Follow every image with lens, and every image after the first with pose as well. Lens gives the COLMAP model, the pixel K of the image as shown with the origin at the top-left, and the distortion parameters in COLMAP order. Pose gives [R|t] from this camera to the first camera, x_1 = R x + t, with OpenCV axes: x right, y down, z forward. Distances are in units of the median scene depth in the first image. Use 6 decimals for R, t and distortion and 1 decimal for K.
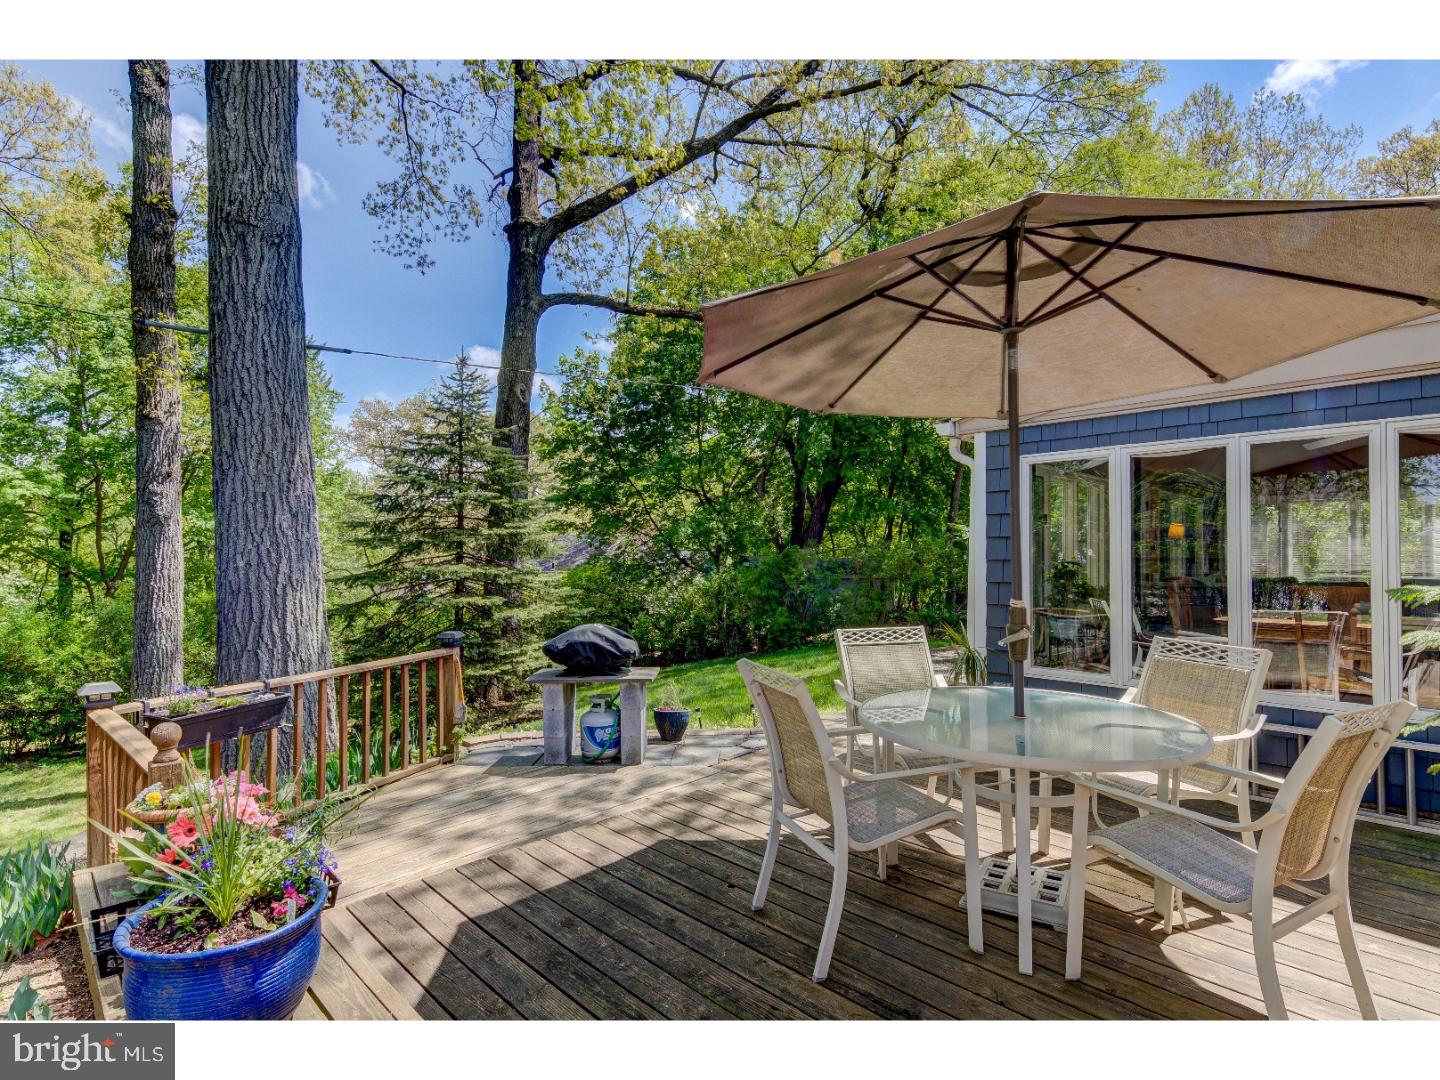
lens RADIAL K [[723.2, 0, 717.8], [0, 723.2, 545.0], [0, 0, 1]] dist [0.014071, -0.001207]
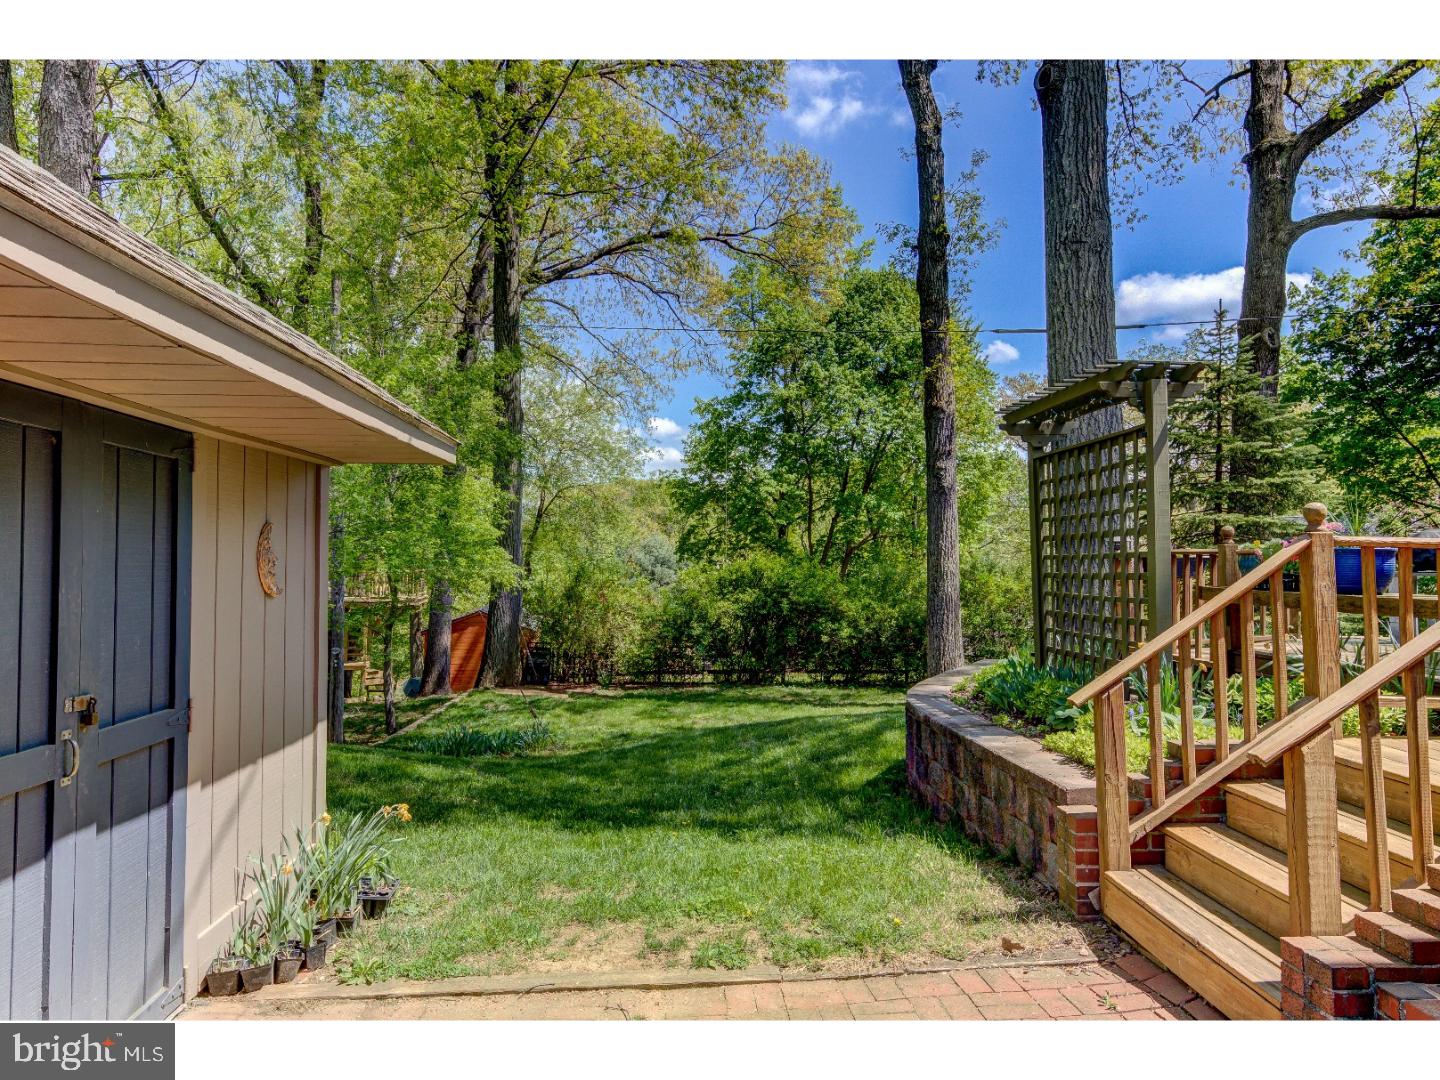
lens RADIAL K [[908.3, 0, 714.7], [0, 908.3, 544.6], [0, 0, 1]] dist [0.006339, -0.000166]
pose [[0.736000, -0.006887, -0.676946, -0.013551], [0.004500, 0.999976, -0.005281, 0.045545], [0.676967, 0.000841, 0.736013, -0.276166]]
